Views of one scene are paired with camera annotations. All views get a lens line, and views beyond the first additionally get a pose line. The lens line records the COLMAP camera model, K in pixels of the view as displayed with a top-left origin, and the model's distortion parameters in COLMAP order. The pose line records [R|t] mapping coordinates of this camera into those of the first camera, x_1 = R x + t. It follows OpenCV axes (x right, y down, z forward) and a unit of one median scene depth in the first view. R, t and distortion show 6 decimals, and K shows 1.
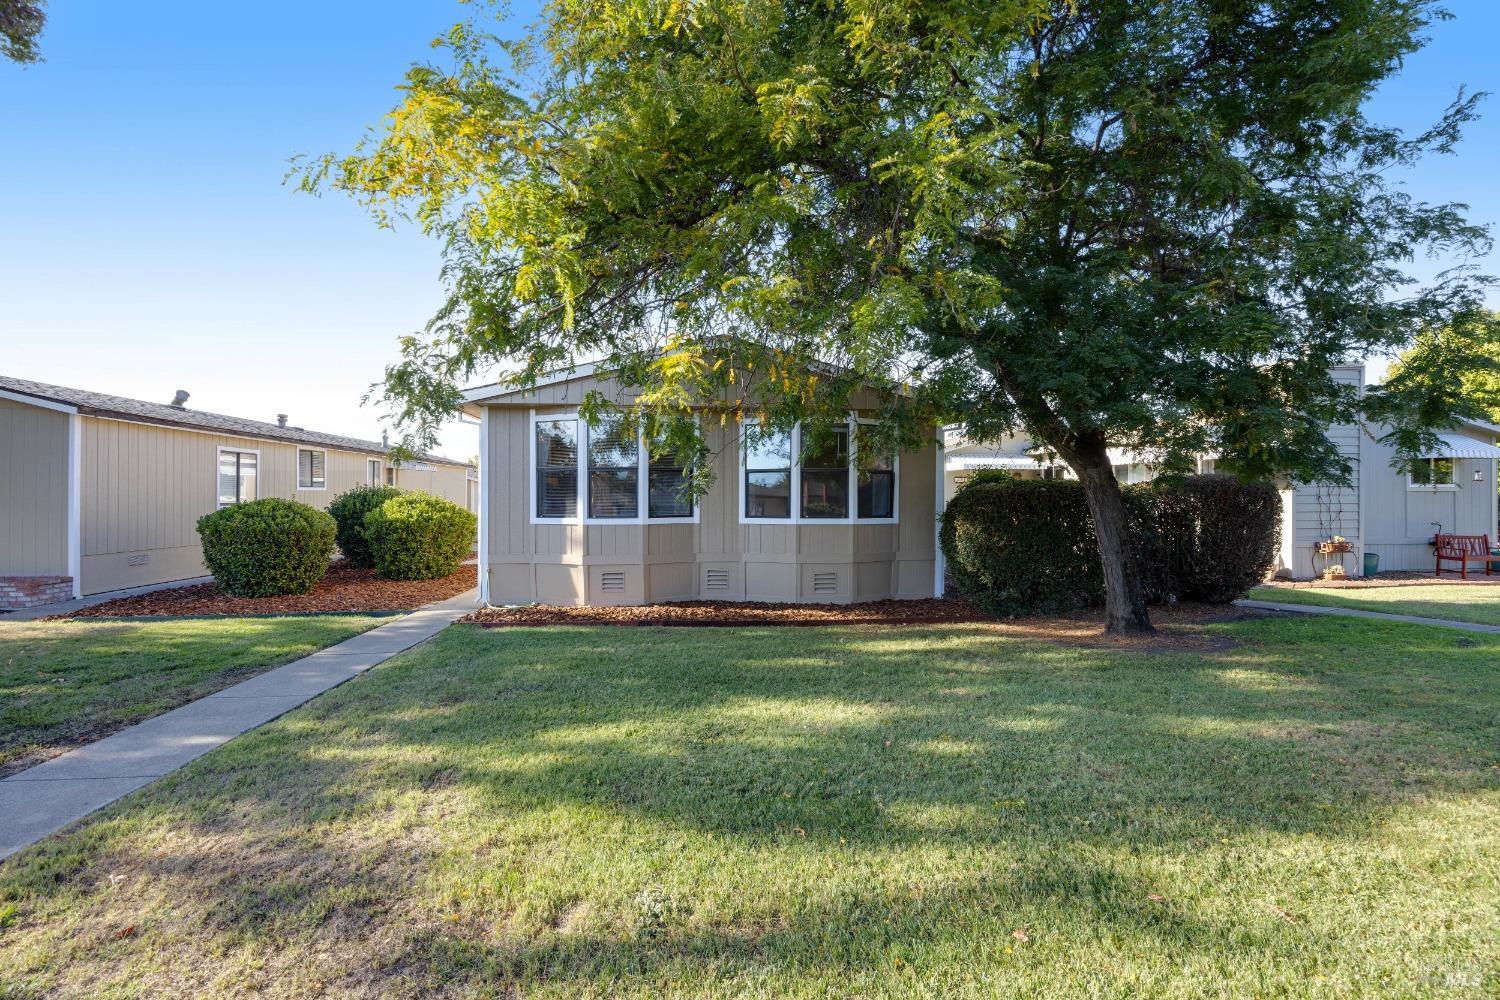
lens RADIAL K [[573.7, 0, 749.2], [0, 573.7, 494.6], [0, 0, 1]] dist [-0.000645, 0.000496]
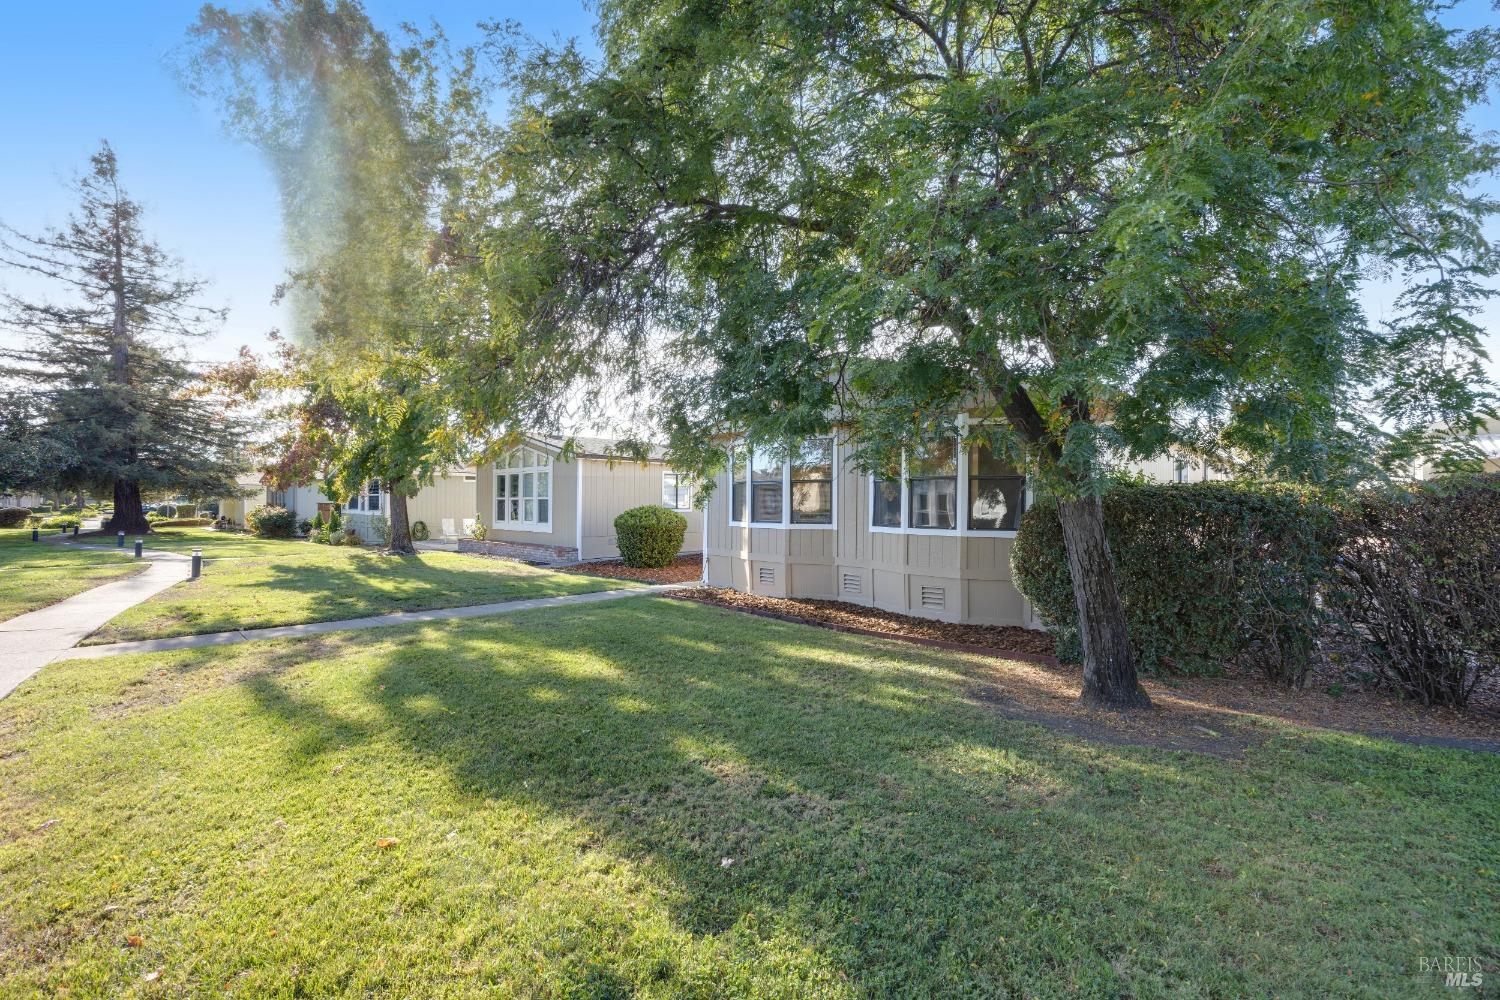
lens RADIAL K [[573.7, 0, 750.8], [0, 573.7, 502.5], [0, 0, 1]] dist [-0.000645, 0.000496]
pose [[0.704420, 0.002711, -0.709778, 0.571001], [-0.009413, 0.999940, -0.005522, 0.006933], [0.709721, 0.010571, 0.704403, 0.152619]]
